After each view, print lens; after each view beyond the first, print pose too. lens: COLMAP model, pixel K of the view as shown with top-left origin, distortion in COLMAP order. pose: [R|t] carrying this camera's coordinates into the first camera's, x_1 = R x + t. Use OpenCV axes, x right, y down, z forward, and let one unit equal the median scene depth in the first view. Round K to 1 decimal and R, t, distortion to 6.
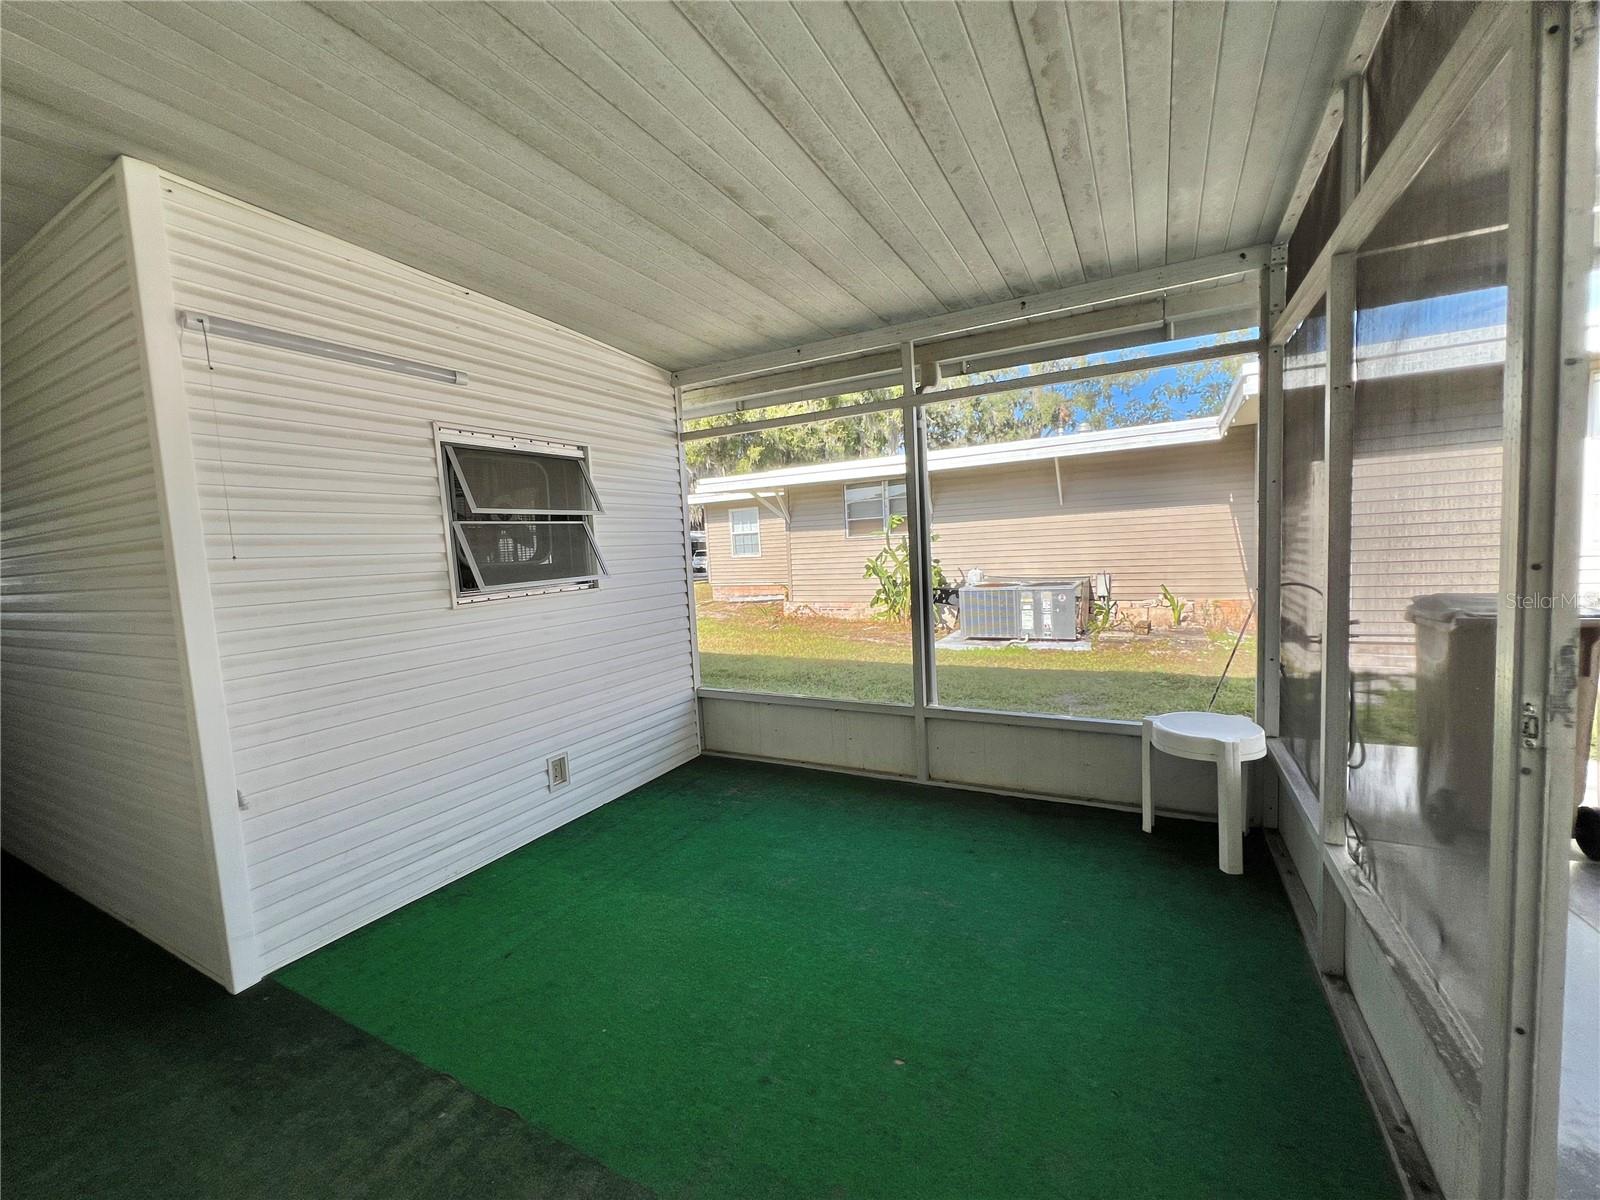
lens RADIAL K [[637.6, 0, 800.0], [0, 637.6, 600.0], [0, 0, 1]] dist [0.000157, 0.000001]
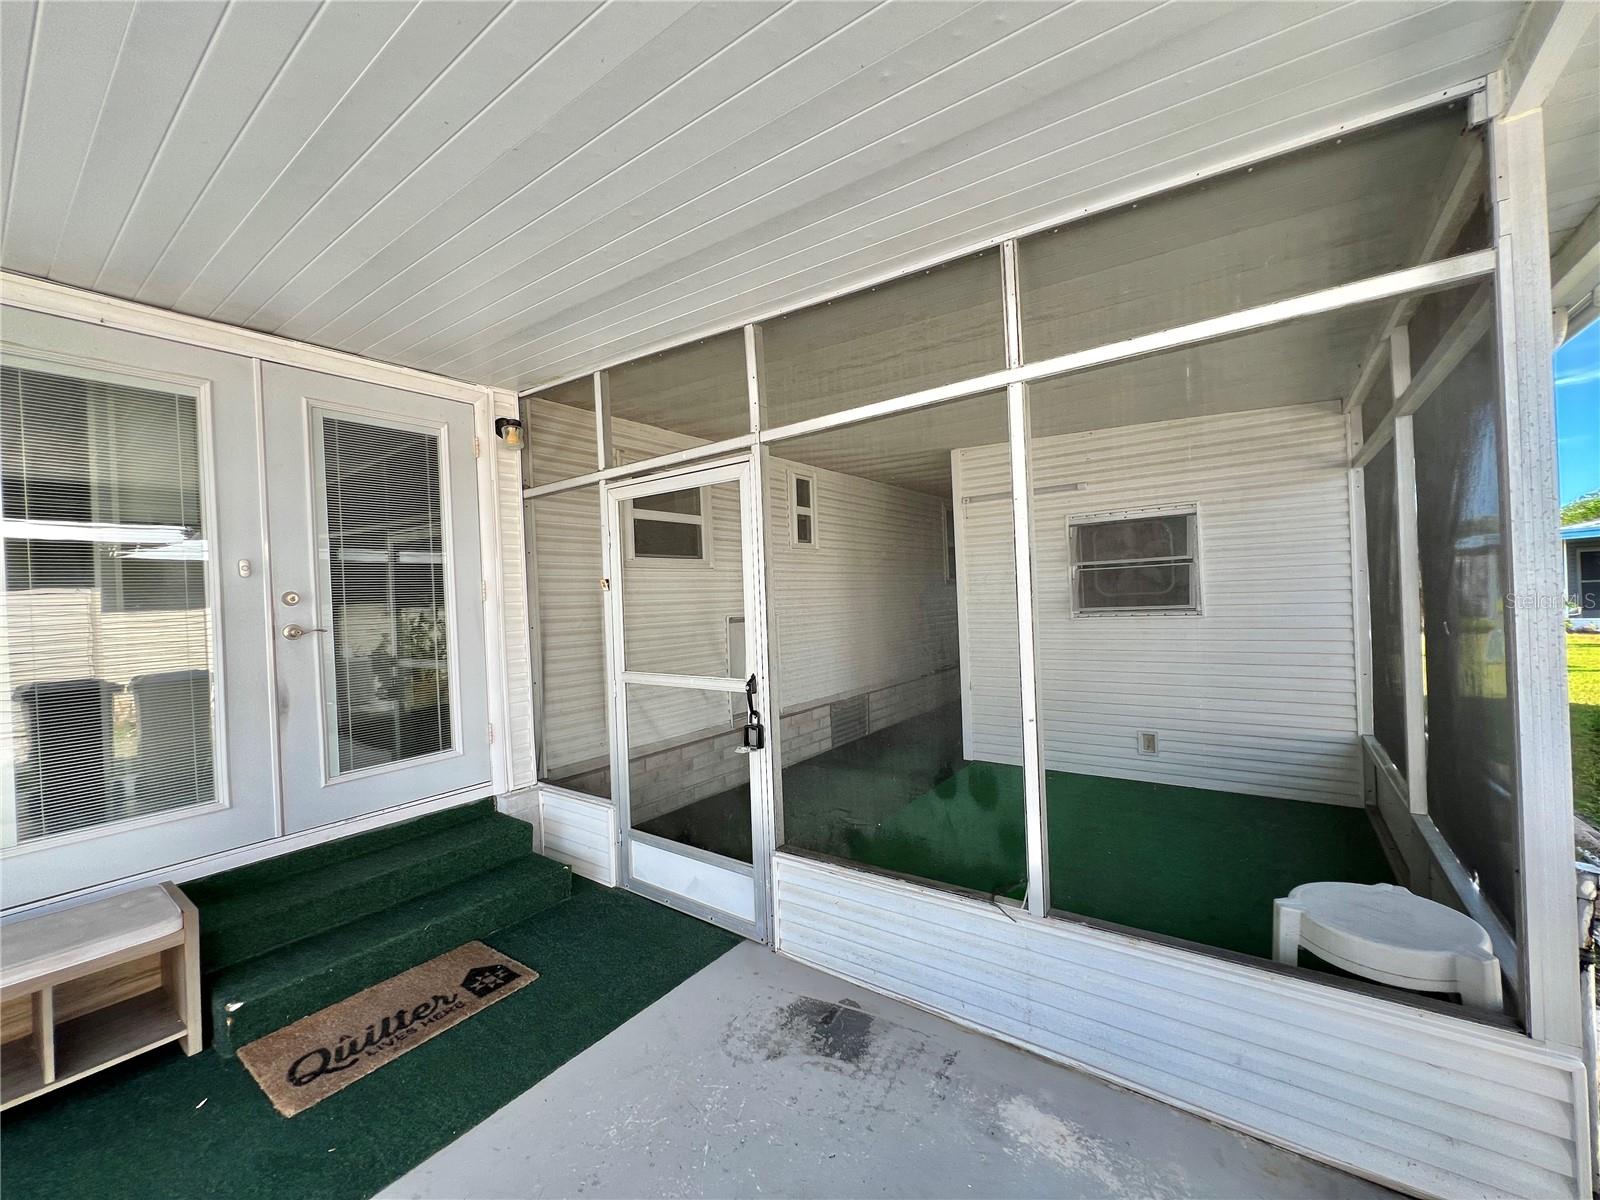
lens RADIAL K [[637.6, 0, 800.0], [0, 637.6, 600.0], [0, 0, 1]] dist [0.000157, 0.000001]
pose [[-0.138407, 0.036161, -0.989715, 1.092022], [-0.053485, 0.997602, 0.043928, -0.064058], [0.988930, 0.059015, -0.136141, 0.416687]]
